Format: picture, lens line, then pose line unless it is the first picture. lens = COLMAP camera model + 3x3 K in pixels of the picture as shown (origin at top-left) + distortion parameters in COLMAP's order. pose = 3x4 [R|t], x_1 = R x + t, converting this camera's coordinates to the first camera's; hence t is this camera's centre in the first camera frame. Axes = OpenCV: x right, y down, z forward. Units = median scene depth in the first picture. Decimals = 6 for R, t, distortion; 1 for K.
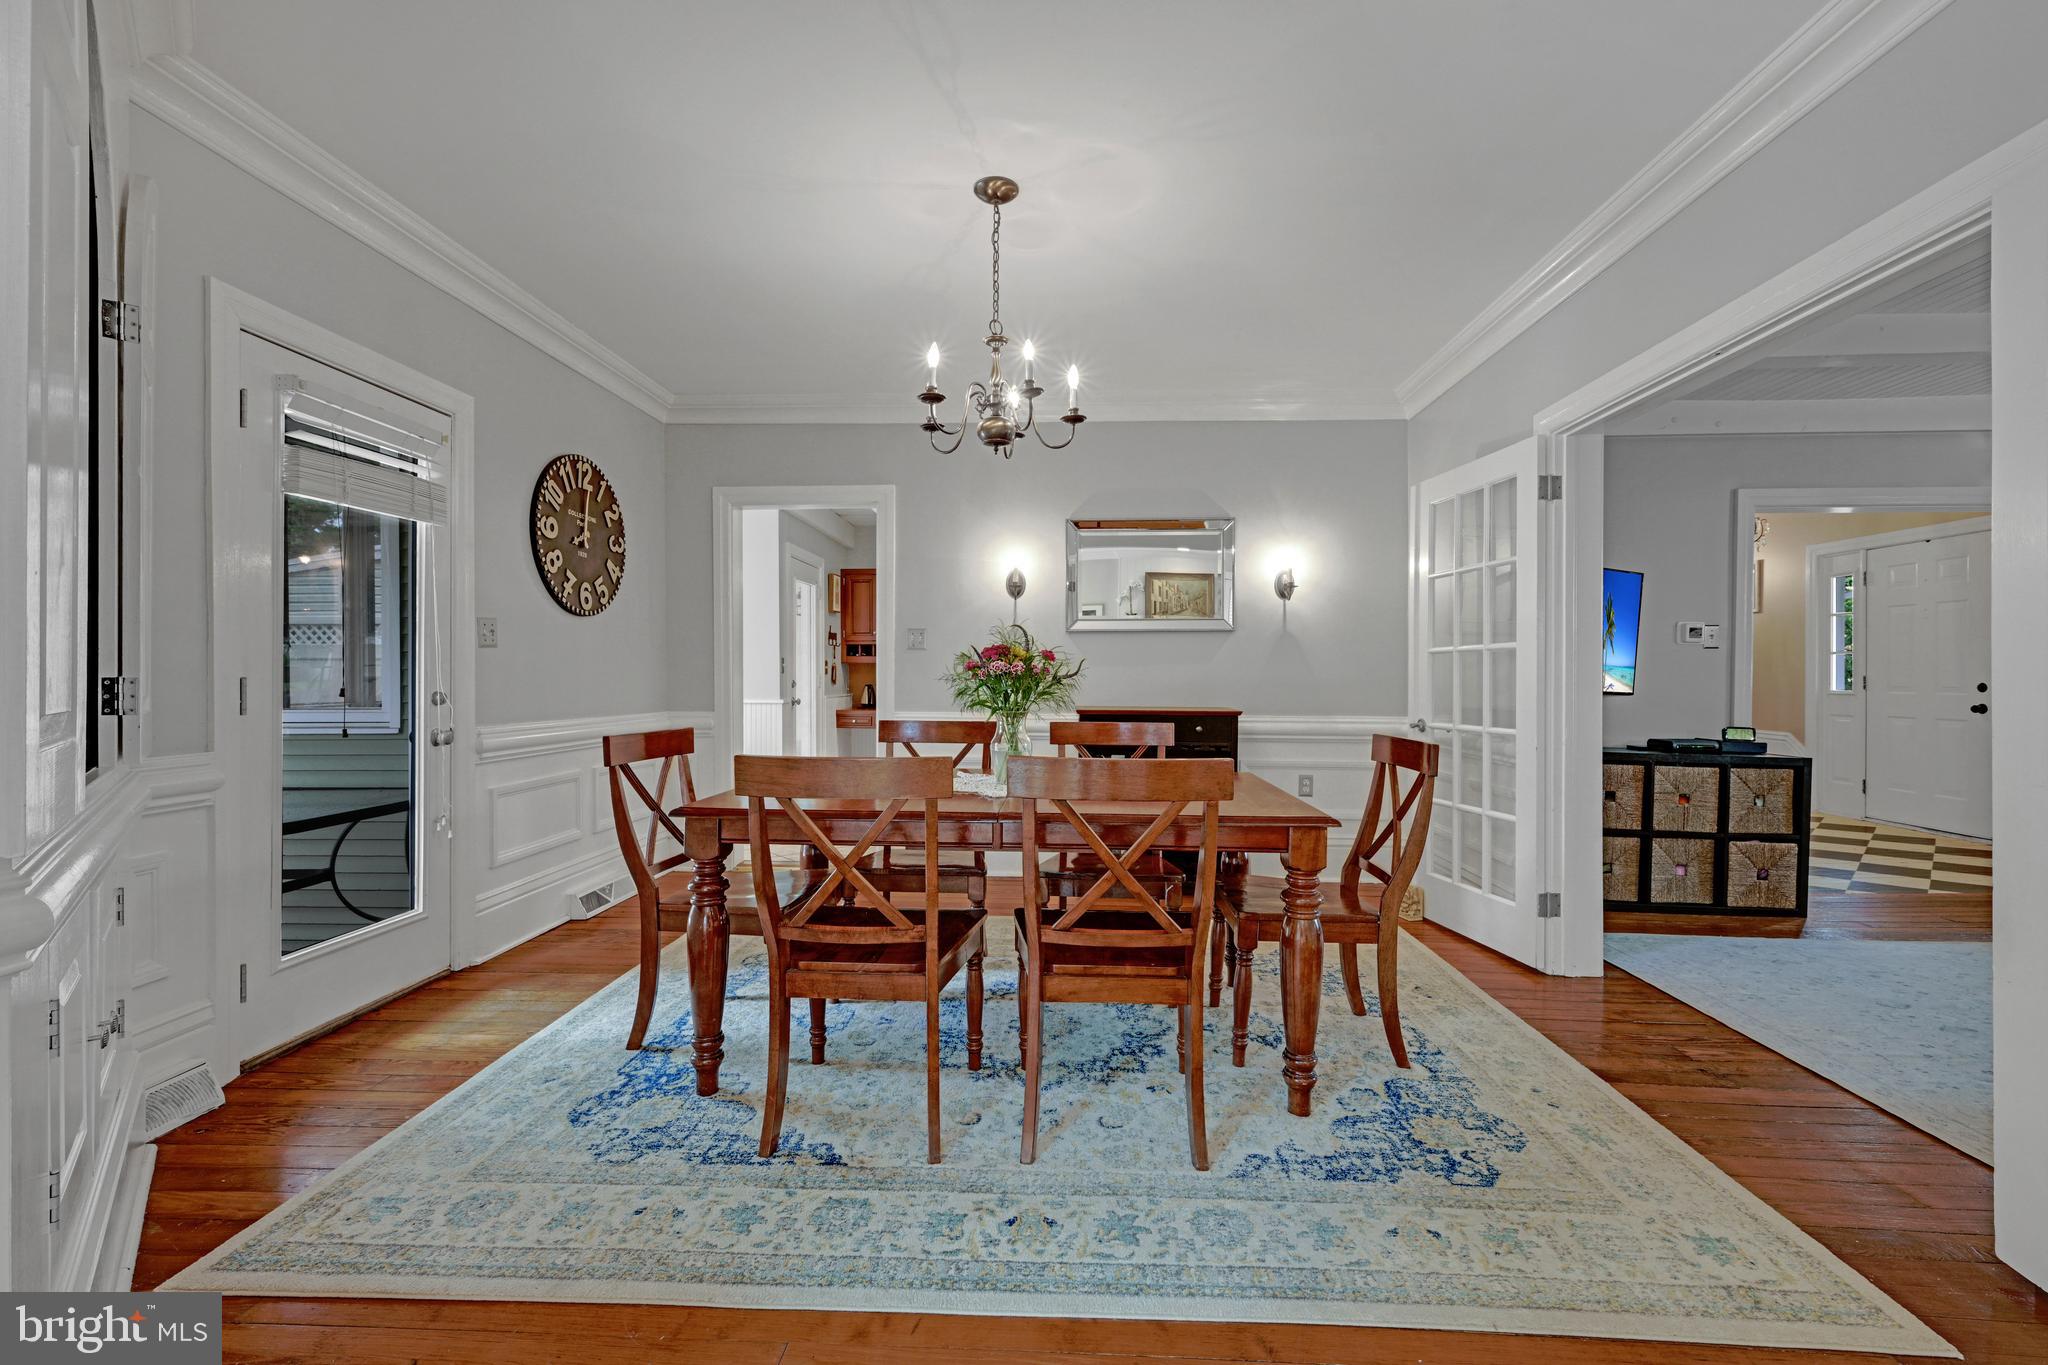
lens RADIAL K [[836.0, 0, 1014.5], [0, 836.0, 677.1], [0, 0, 1]] dist [-0.010314, 0.000031]
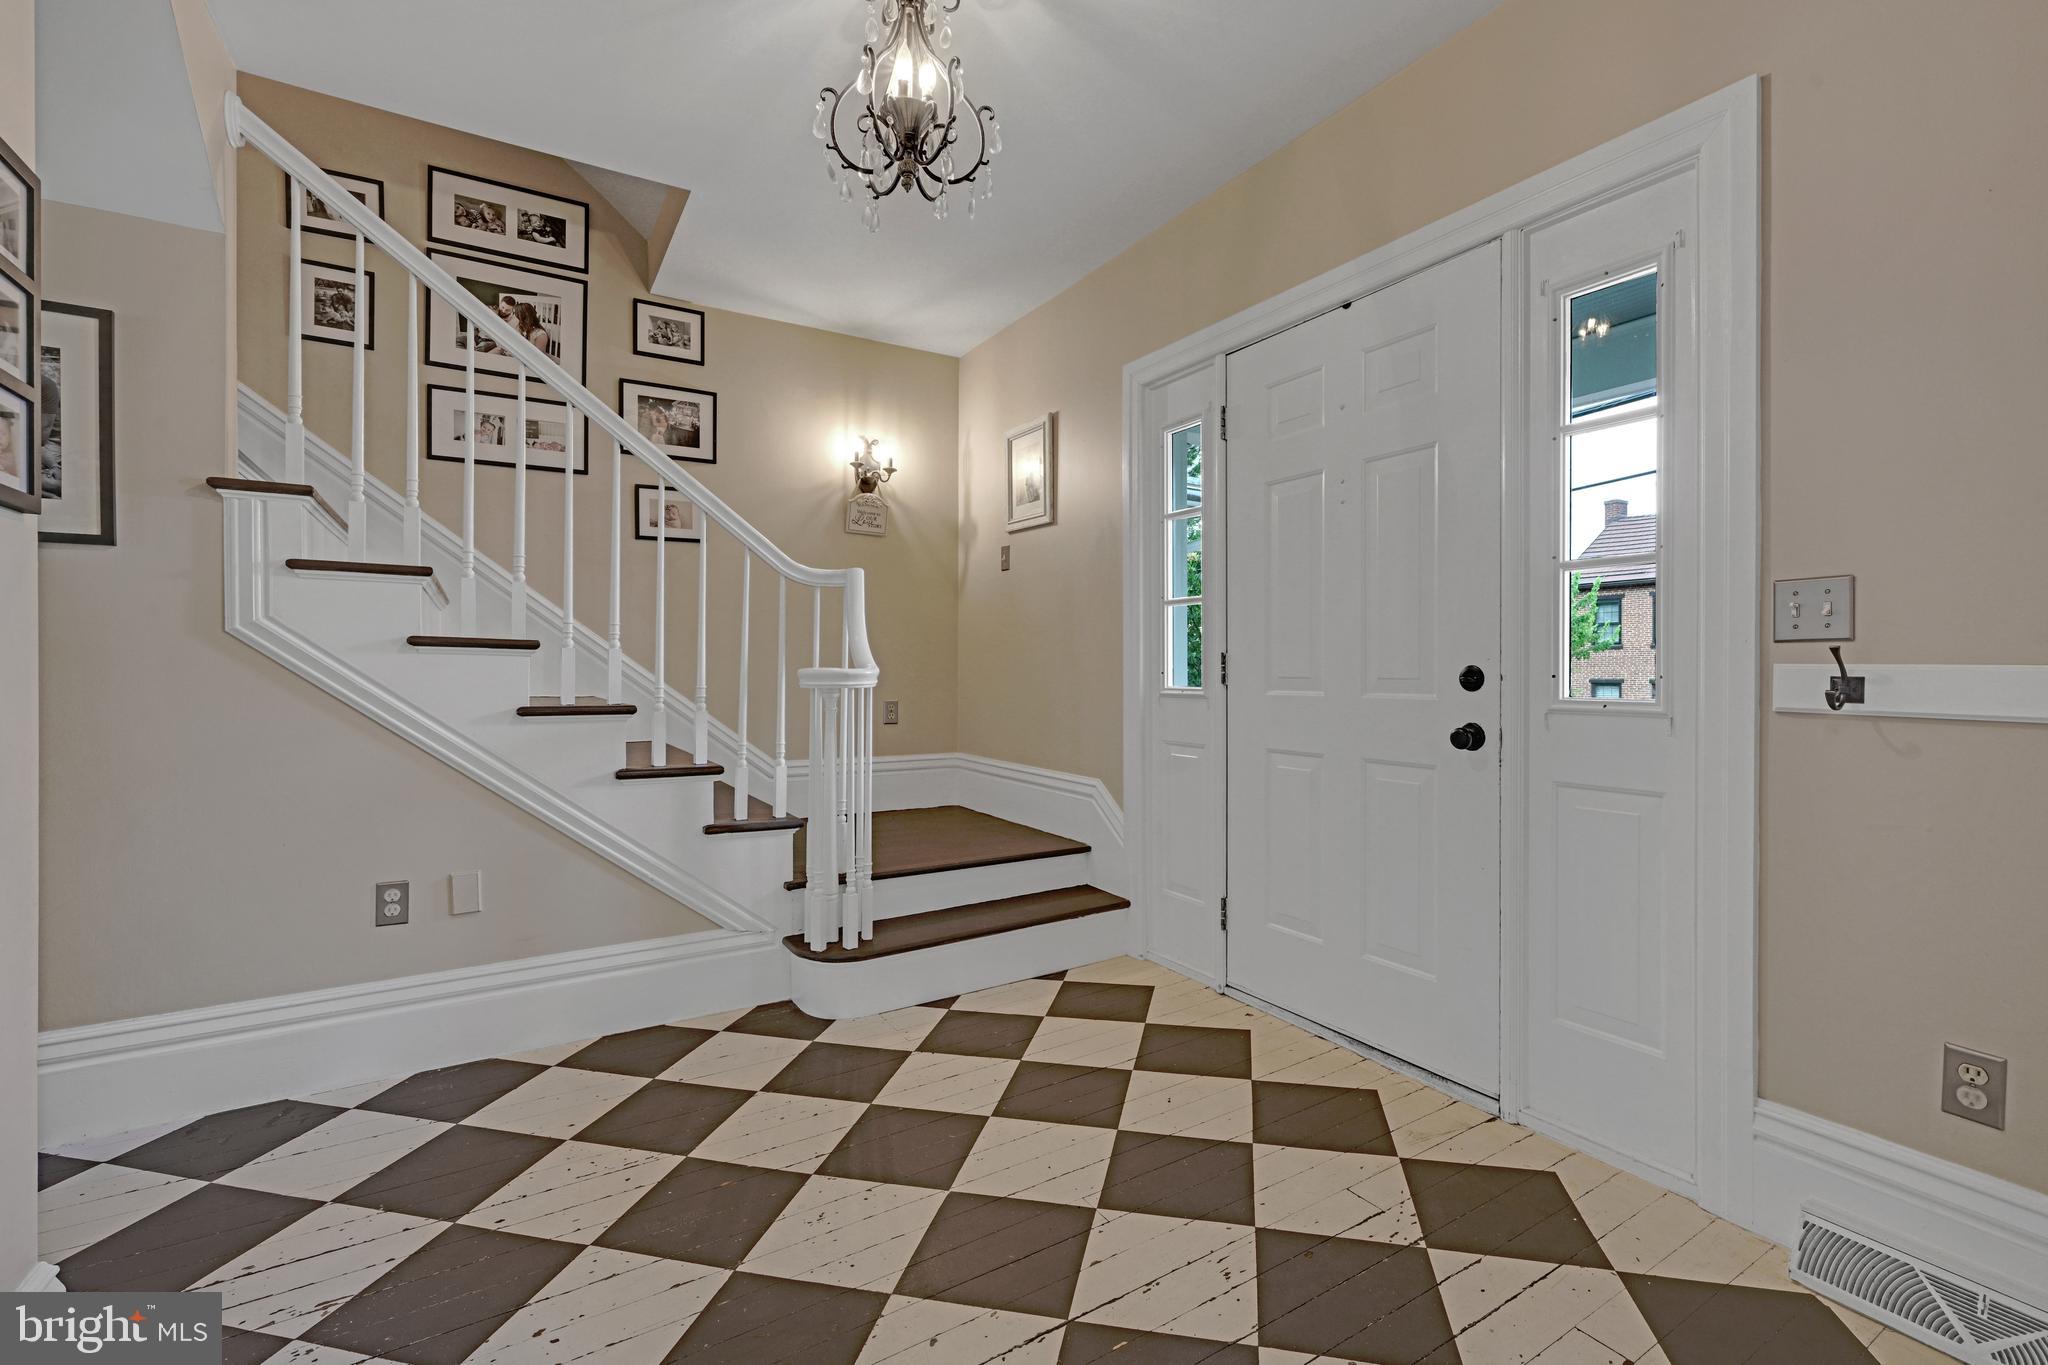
lens RADIAL K [[836.0, 0, 1024.3], [0, 836.0, 674.8], [0, 0, 1]] dist [-0.010314, 0.000031]
pose [[0.821375, -0.017591, 0.570117, 0.634254], [0.020502, 0.999789, 0.001312, 0.005185], [-0.570020, 0.010610, 0.821563, 0.640948]]
